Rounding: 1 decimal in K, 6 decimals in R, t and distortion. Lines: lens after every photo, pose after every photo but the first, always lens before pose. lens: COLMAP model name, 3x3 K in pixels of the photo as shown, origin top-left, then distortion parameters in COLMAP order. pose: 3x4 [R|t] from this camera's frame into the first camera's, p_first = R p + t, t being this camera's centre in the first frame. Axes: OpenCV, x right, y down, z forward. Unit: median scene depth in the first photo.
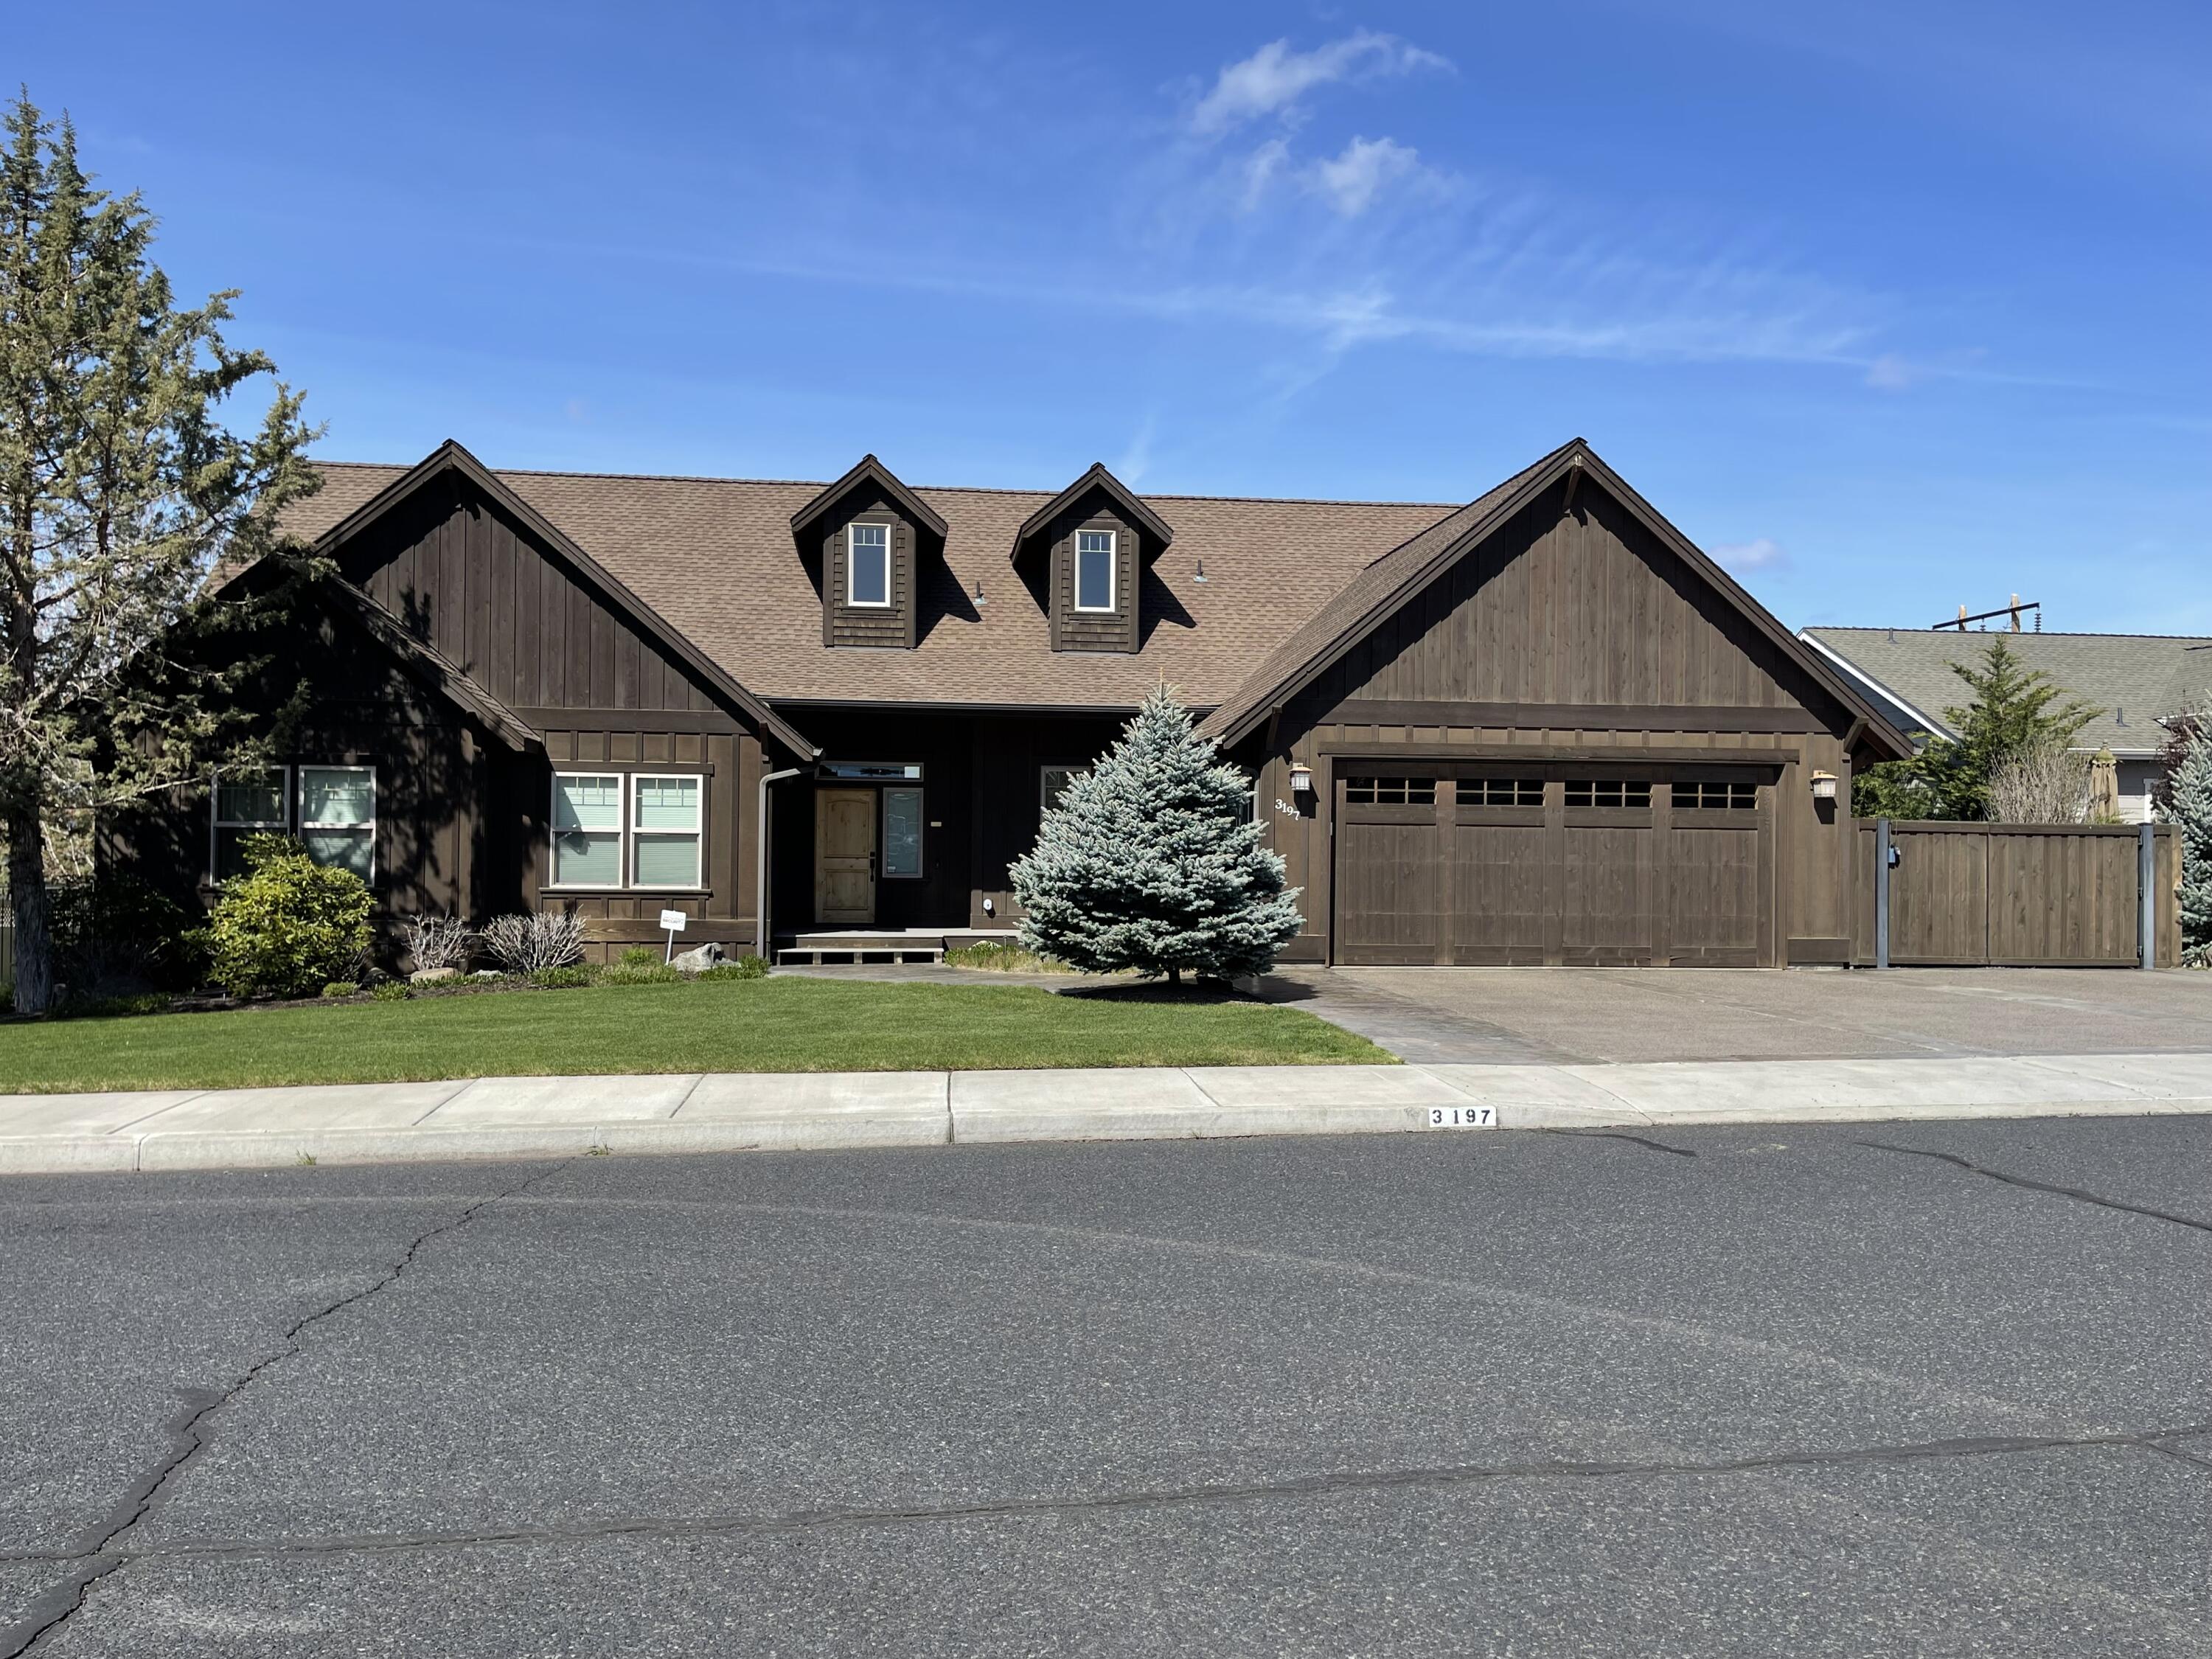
lens RADIAL K [[1674.2, 0, 1106.0], [0, 1674.2, 829.5], [0, 0, 1]] dist [0.221447, 0.000007]
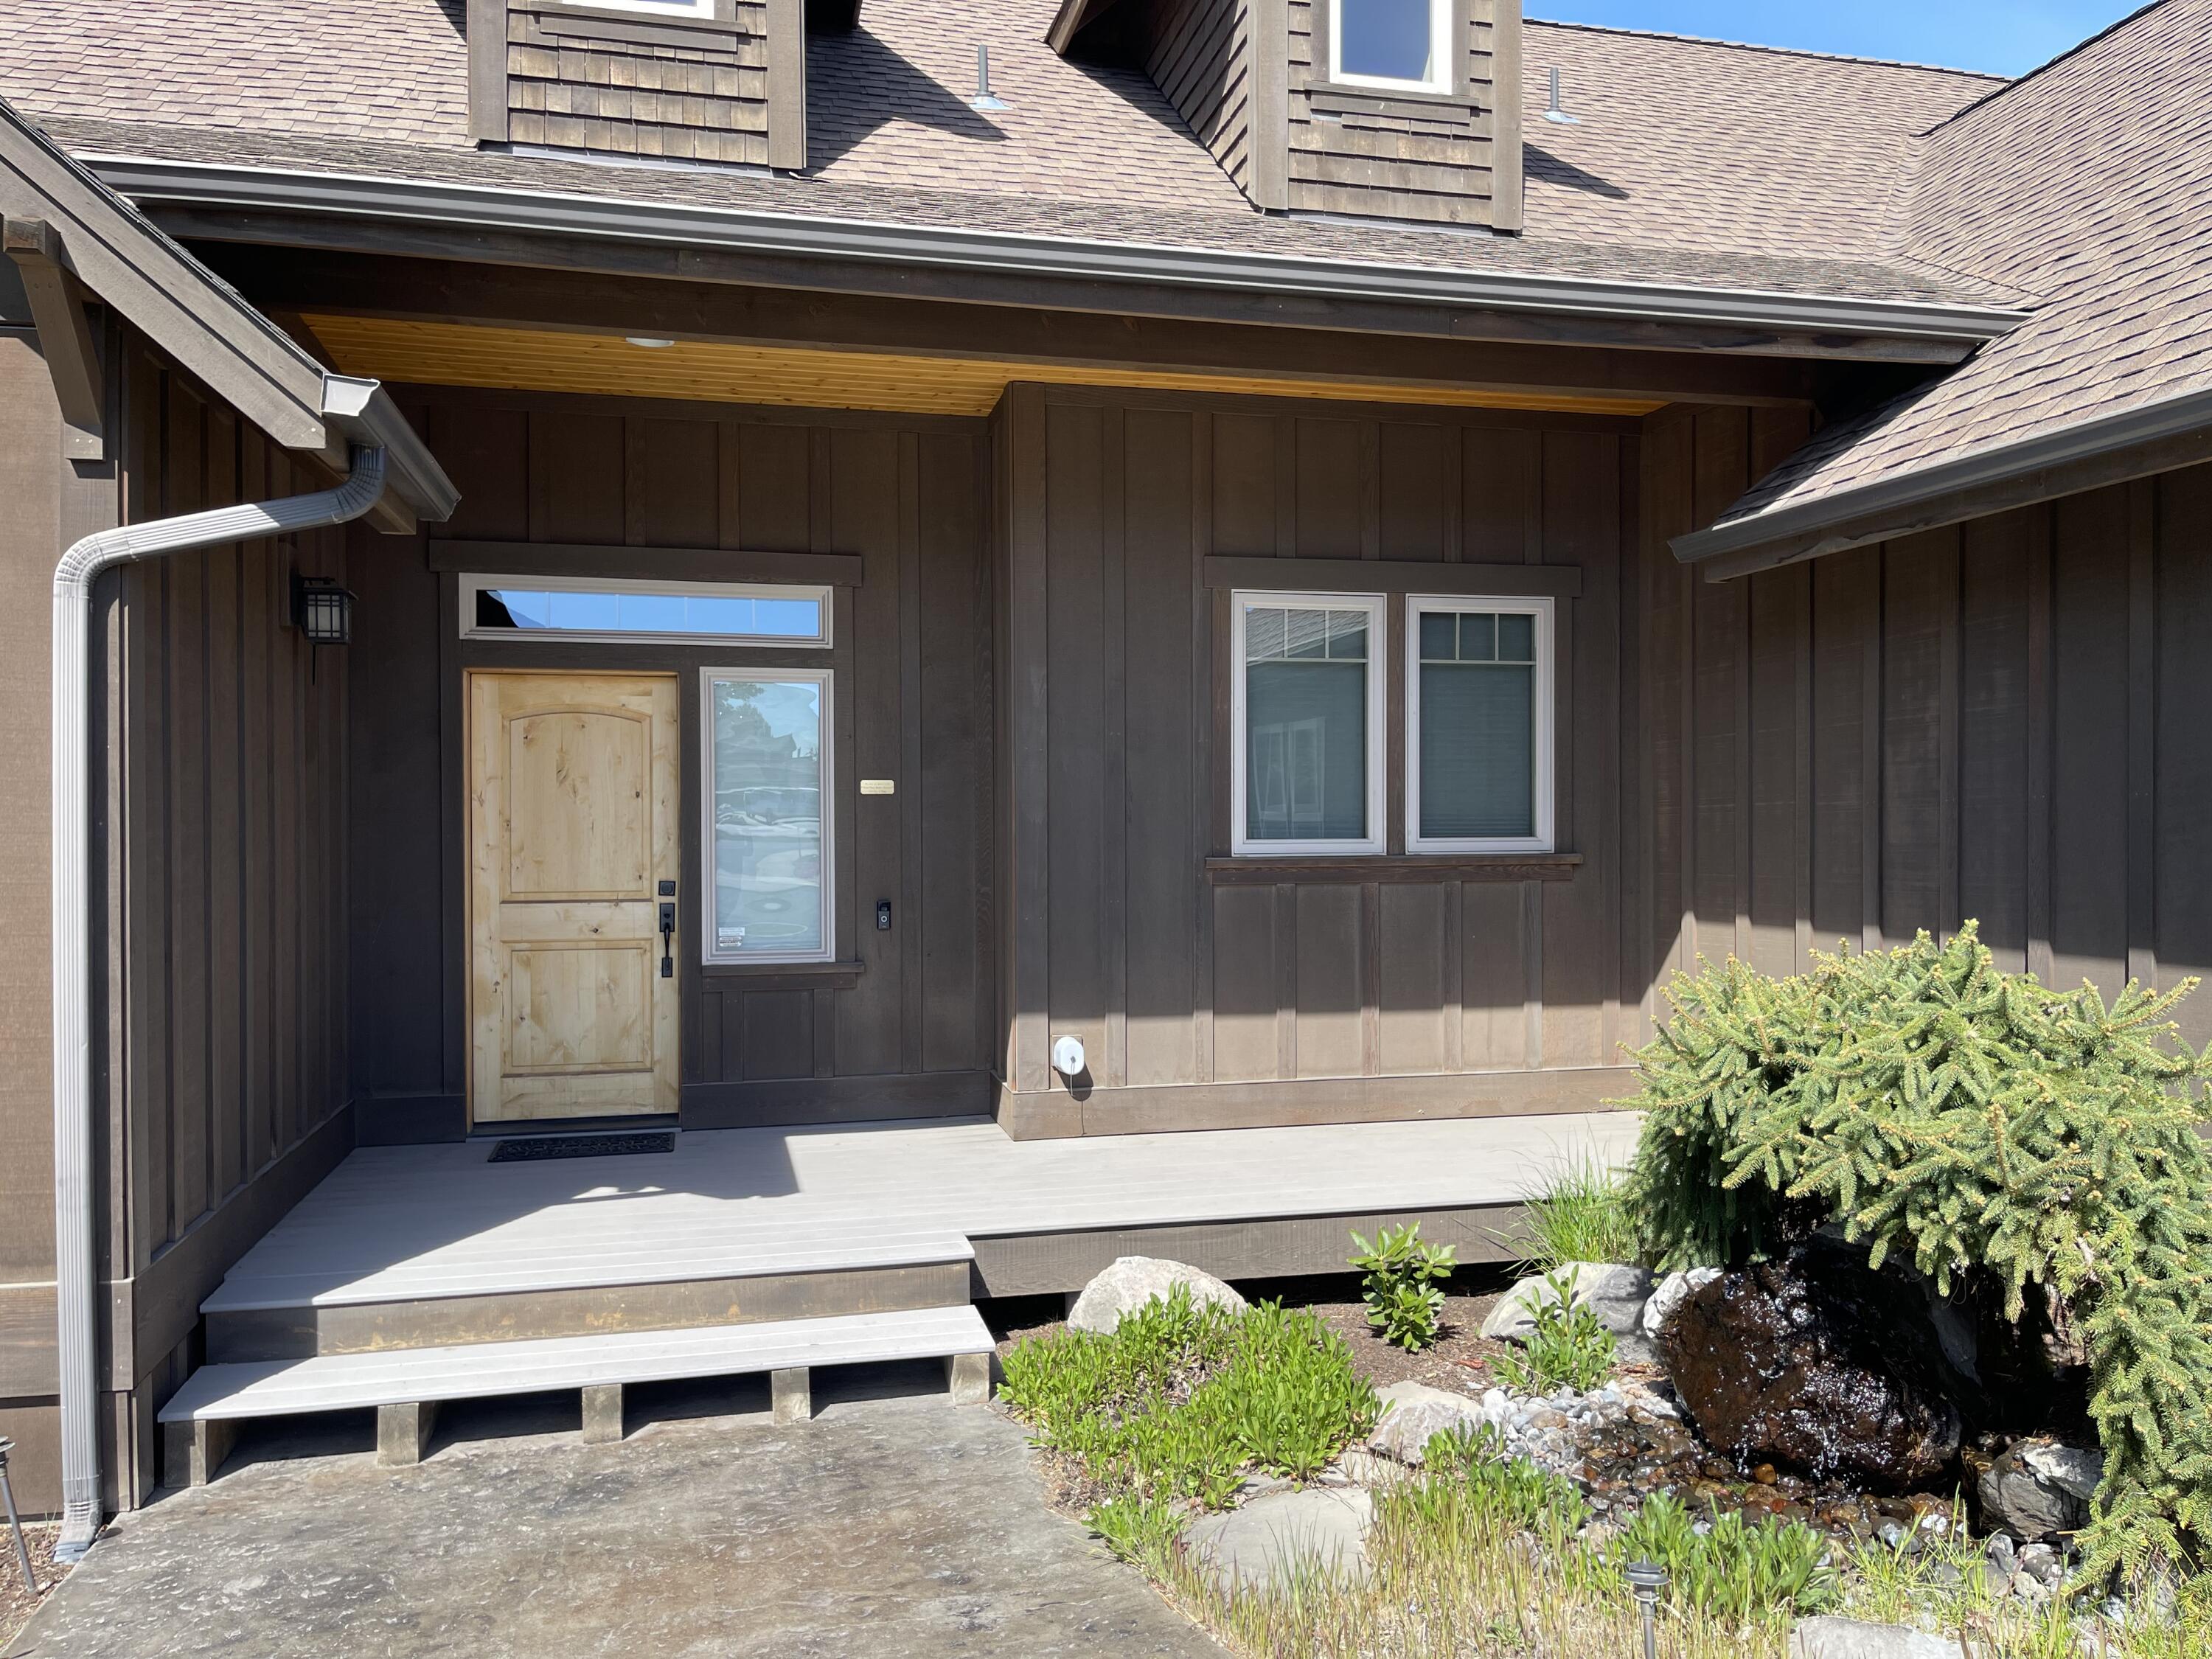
lens RADIAL K [[1668.4, 0, 1106.0], [0, 1668.4, 829.5], [0, 0, 1]] dist [0.072791, -0.097871]
pose [[0.993640, -0.012219, 0.111941, -0.094884], [0.010522, 0.999821, 0.015734, 0.000175], [-0.112113, -0.014456, 0.993590, 0.698566]]
